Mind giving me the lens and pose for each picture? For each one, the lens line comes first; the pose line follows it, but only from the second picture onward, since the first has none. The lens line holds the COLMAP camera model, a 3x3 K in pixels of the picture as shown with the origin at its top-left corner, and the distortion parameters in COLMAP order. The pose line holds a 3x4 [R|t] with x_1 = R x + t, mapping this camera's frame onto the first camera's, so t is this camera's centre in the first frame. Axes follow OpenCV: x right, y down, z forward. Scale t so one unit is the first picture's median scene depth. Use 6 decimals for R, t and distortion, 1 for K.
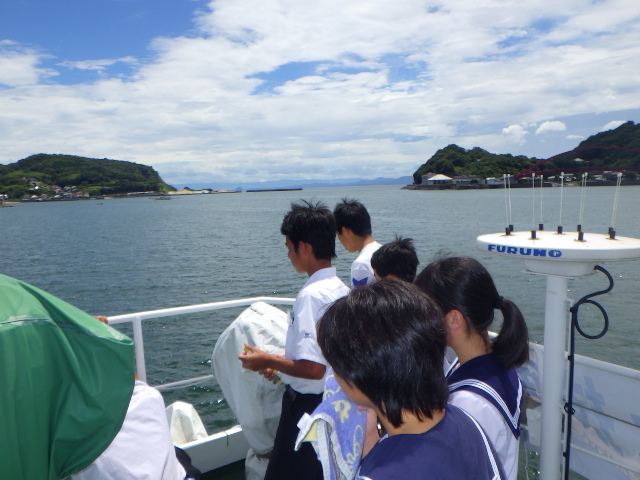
lens RADIAL K [[538.6, 0, 320.0], [0, 538.6, 240.0], [0, 0, 1]] dist [0.005767, 0.006773]
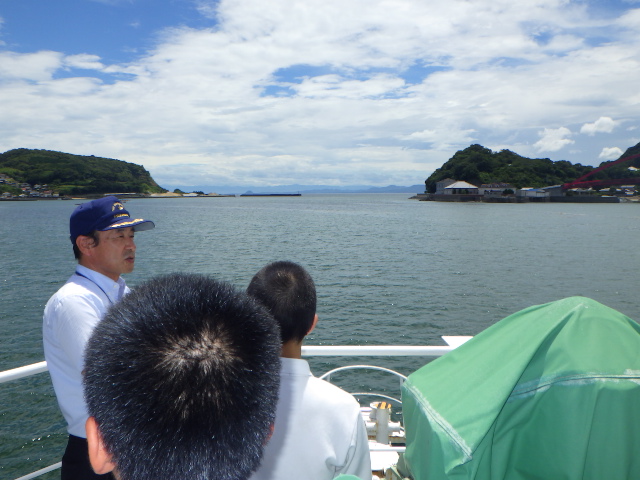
lens RADIAL K [[538.6, 0, 320.0], [0, 538.6, 240.0], [0, 0, 1]] dist [0.005767, 0.006773]
pose [[0.999372, 0.030382, -0.018254, 0.020964], [-0.030579, 0.999476, -0.010631, -0.012733], [0.017921, 0.011183, 0.999777, 0.121552]]
